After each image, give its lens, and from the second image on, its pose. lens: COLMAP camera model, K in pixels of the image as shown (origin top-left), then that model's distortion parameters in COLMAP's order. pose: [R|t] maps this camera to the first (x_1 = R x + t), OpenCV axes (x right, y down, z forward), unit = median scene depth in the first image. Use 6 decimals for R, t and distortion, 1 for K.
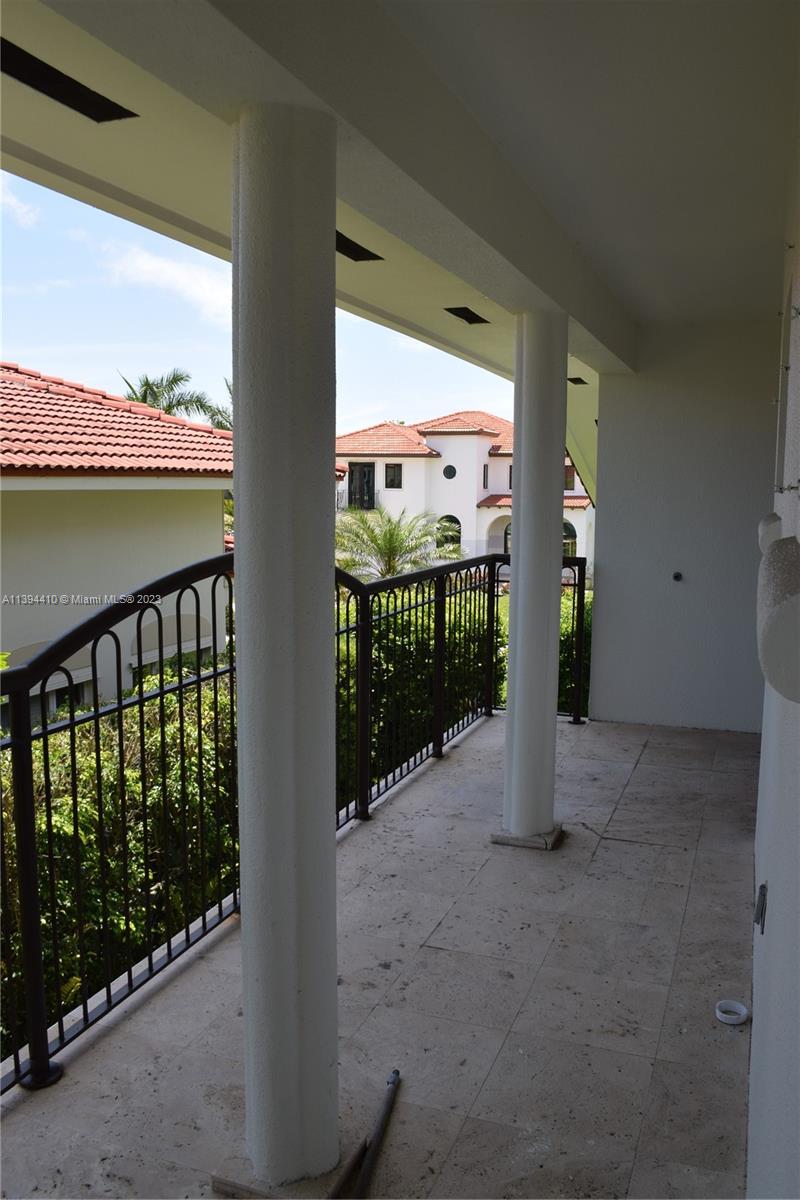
lens RADIAL K [[950.7, 0, 407.6], [0, 950.7, 608.0], [0, 0, 1]] dist [-0.080197, 0.006641]
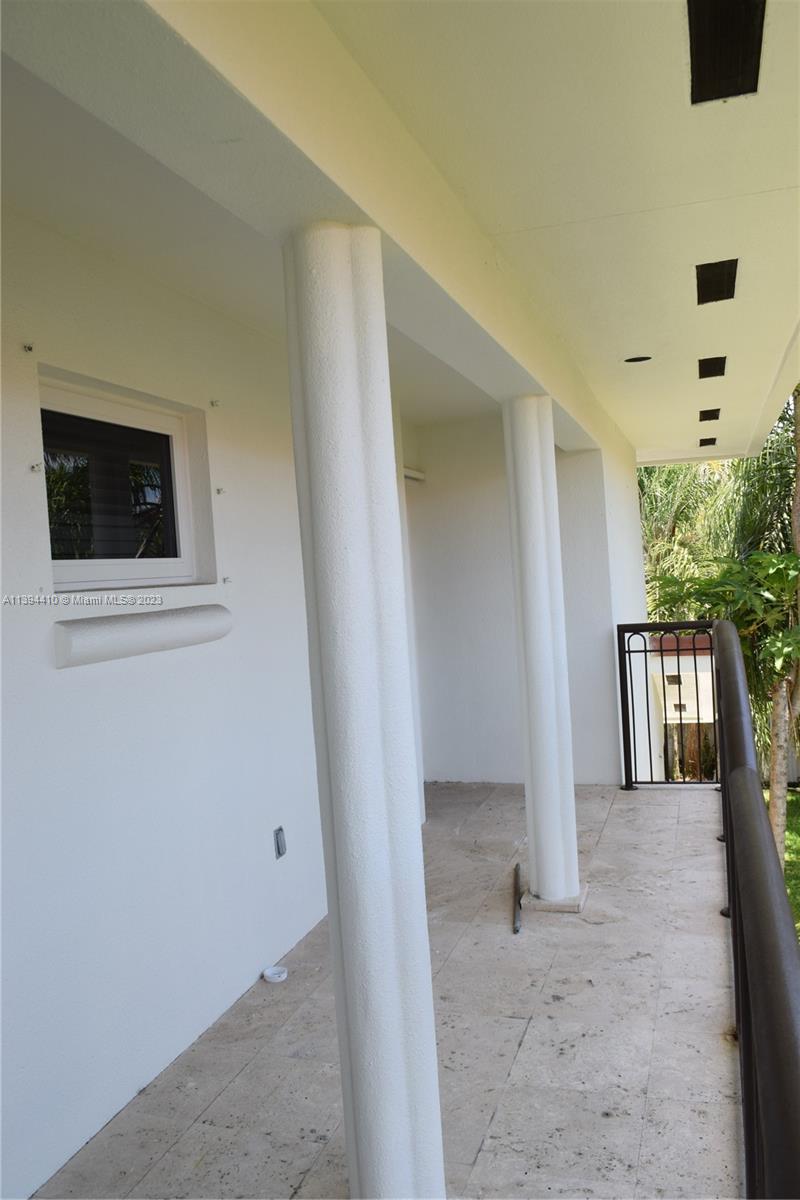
lens RADIAL K [[950.7, 0, 407.6], [0, 950.7, 608.0], [0, 0, 1]] dist [-0.080197, 0.006641]
pose [[-0.997089, 0.057908, -0.049600, 0.174717], [0.049173, 0.985548, 0.162105, -0.245107], [0.058271, 0.159194, -0.985526, 1.960886]]
